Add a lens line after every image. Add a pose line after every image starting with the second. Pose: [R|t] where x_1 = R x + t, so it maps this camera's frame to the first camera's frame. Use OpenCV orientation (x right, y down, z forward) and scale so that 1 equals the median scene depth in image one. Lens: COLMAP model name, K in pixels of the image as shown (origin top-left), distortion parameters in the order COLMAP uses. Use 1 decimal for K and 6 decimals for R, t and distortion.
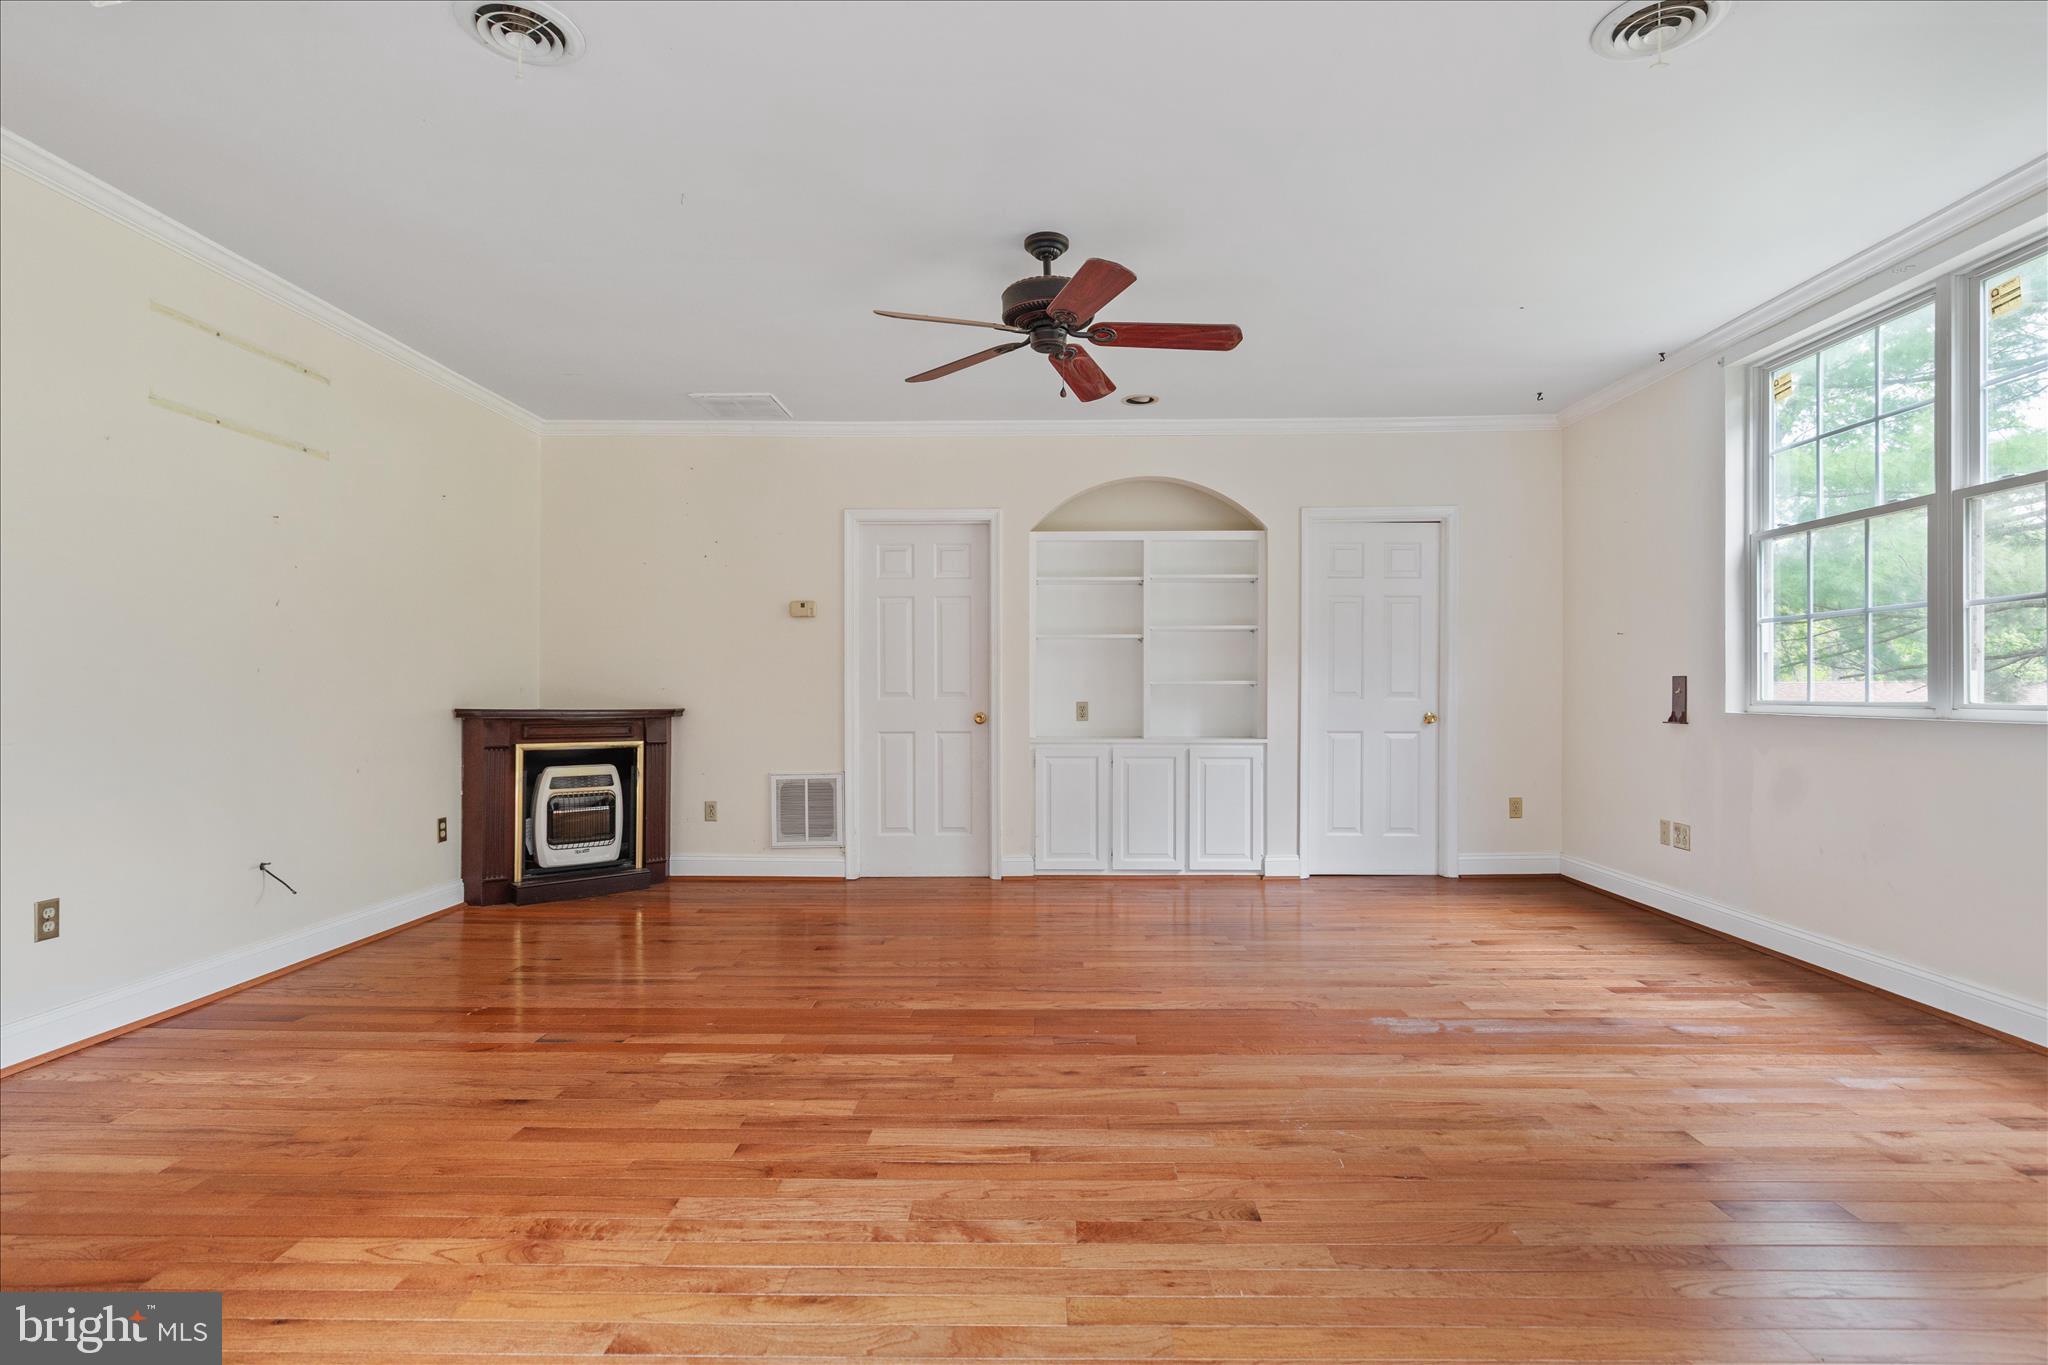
lens RADIAL K [[975.5, 0, 1033.8], [0, 975.5, 690.6], [0, 0, 1]] dist [-0.000787, 0.001613]
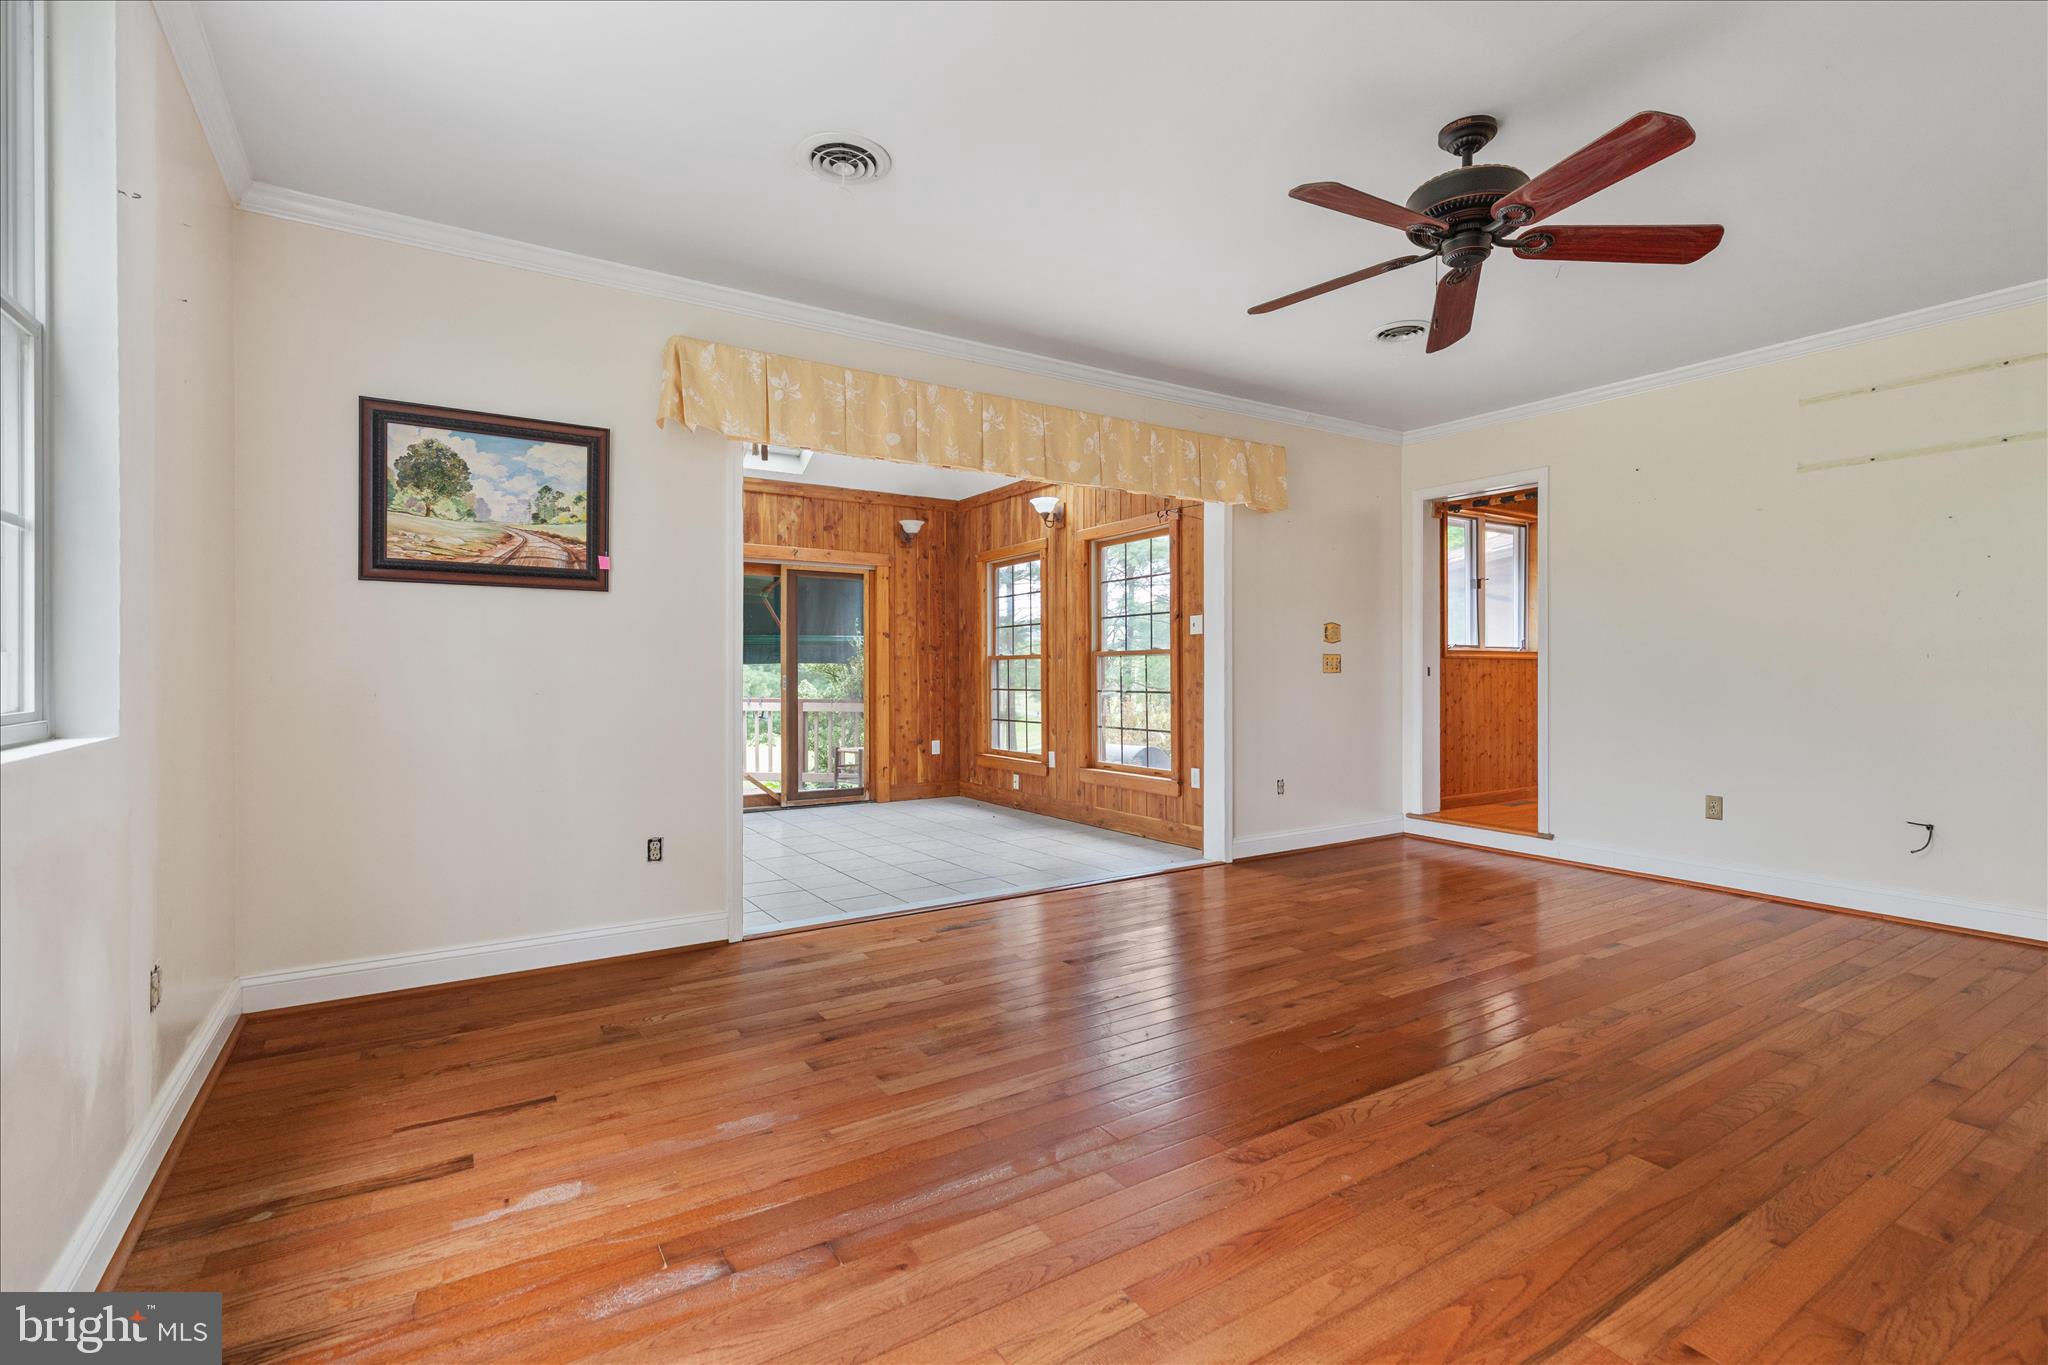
lens RADIAL K [[943.2, 0, 1019.9], [0, 943.2, 672.2], [0, 0, 1]] dist [0.000502, 0.000142]
pose [[-0.836778, 0.003928, -0.547529, 0.594366], [0.002513, 0.999991, 0.003335, -0.005176], [0.547537, 0.001415, -0.836780, 1.142661]]
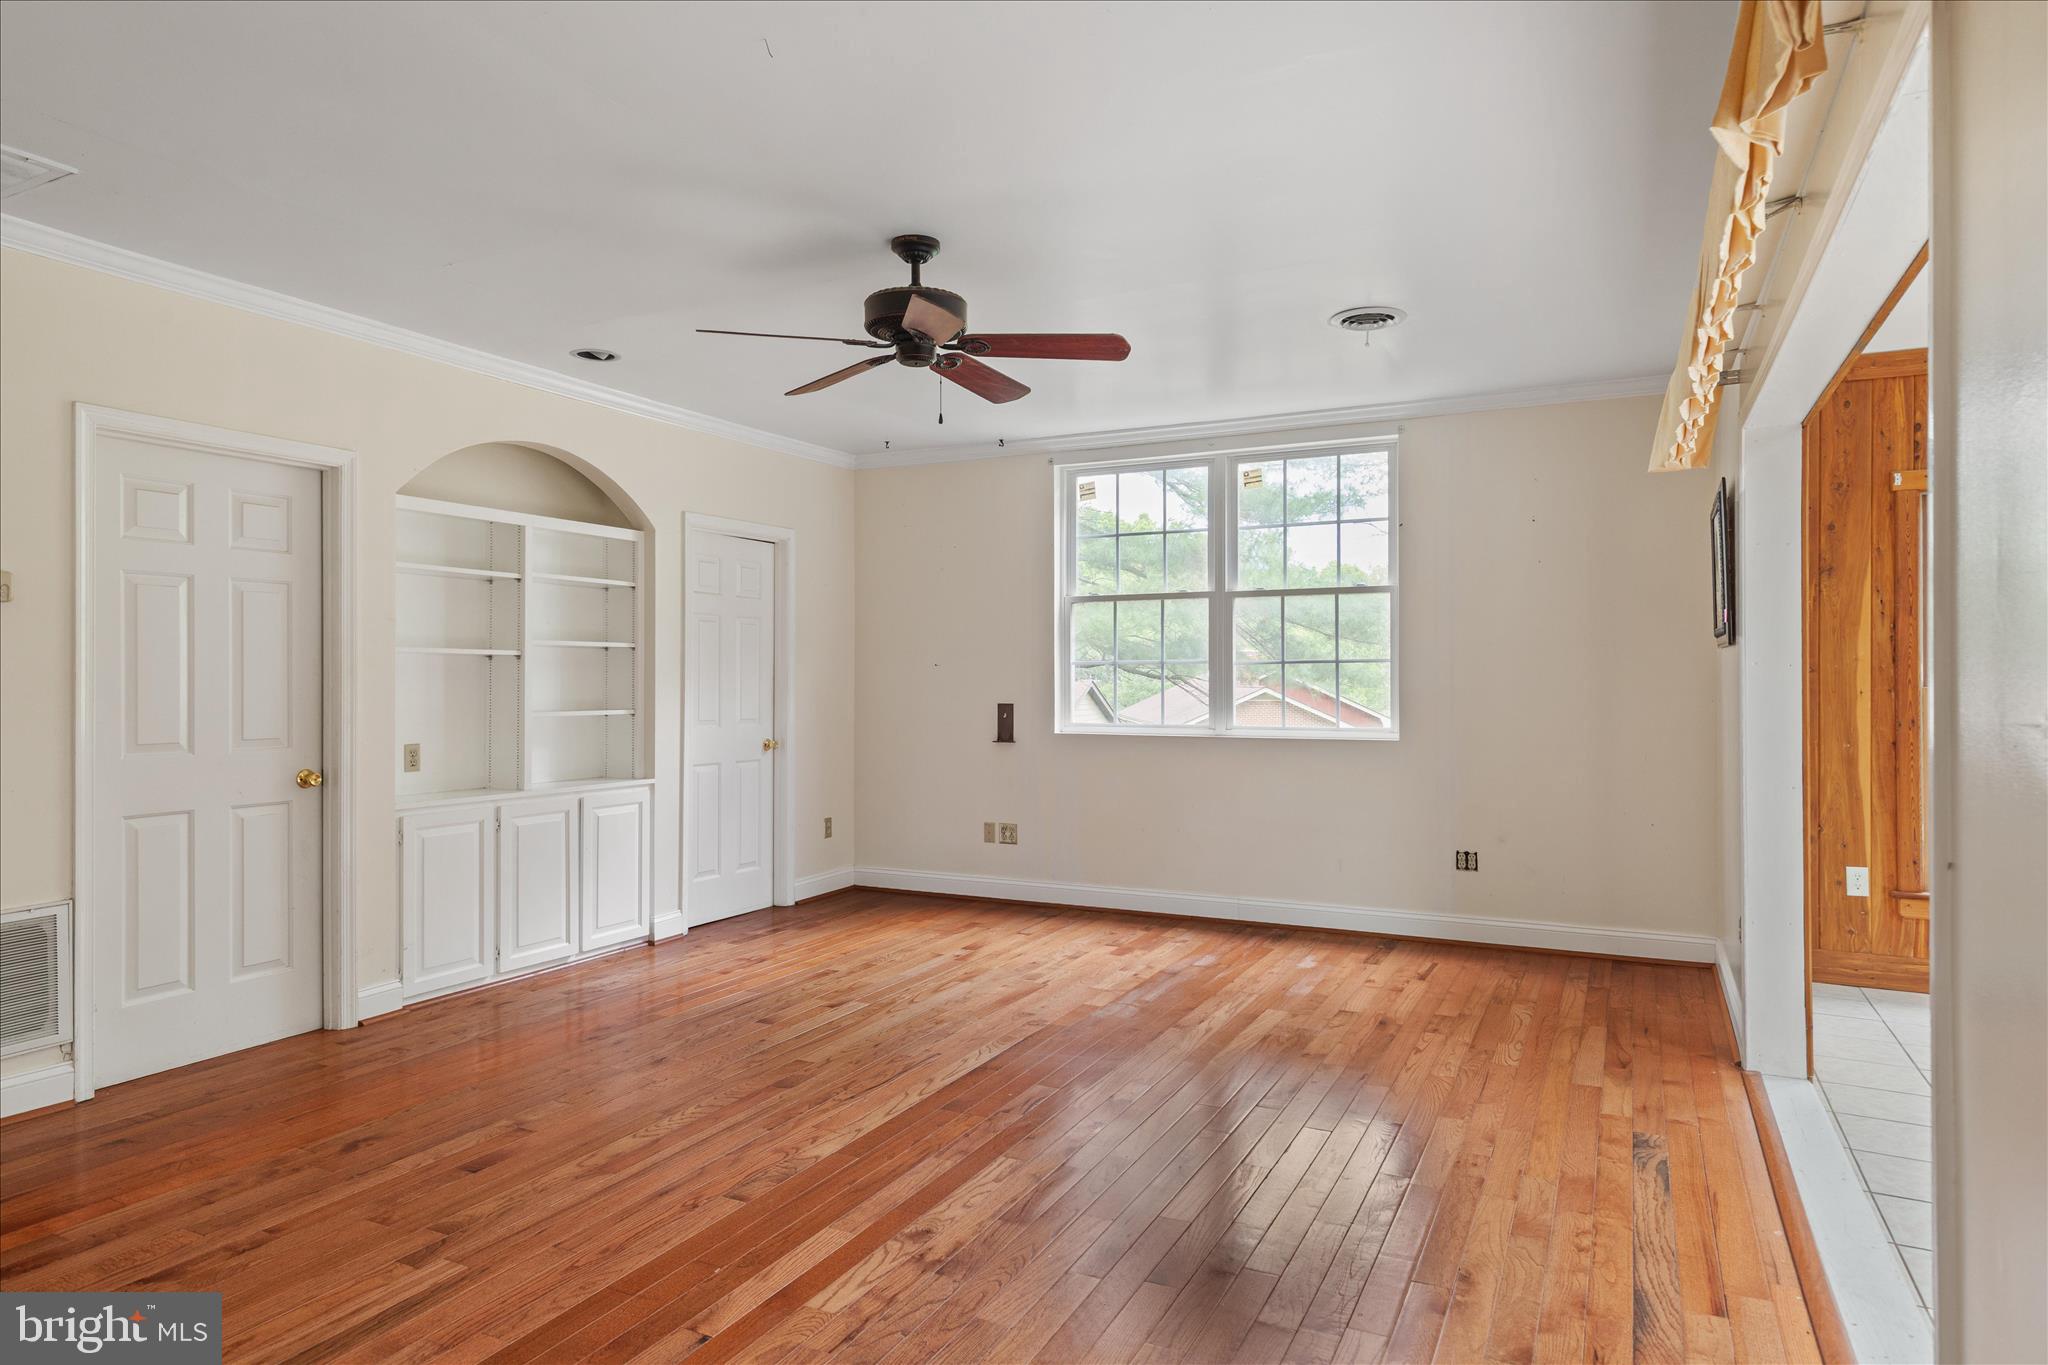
lens RADIAL K [[1186.9, 0, 1024.9], [0, 1186.9, 677.4], [0, 0, 1]] dist [0.003786, 0.002595]
pose [[0.444485, 0.004525, 0.895775, -0.717098], [0.002164, 0.999979, -0.006126, -0.041169], [-0.895784, 0.004661, 0.444466, 0.336723]]
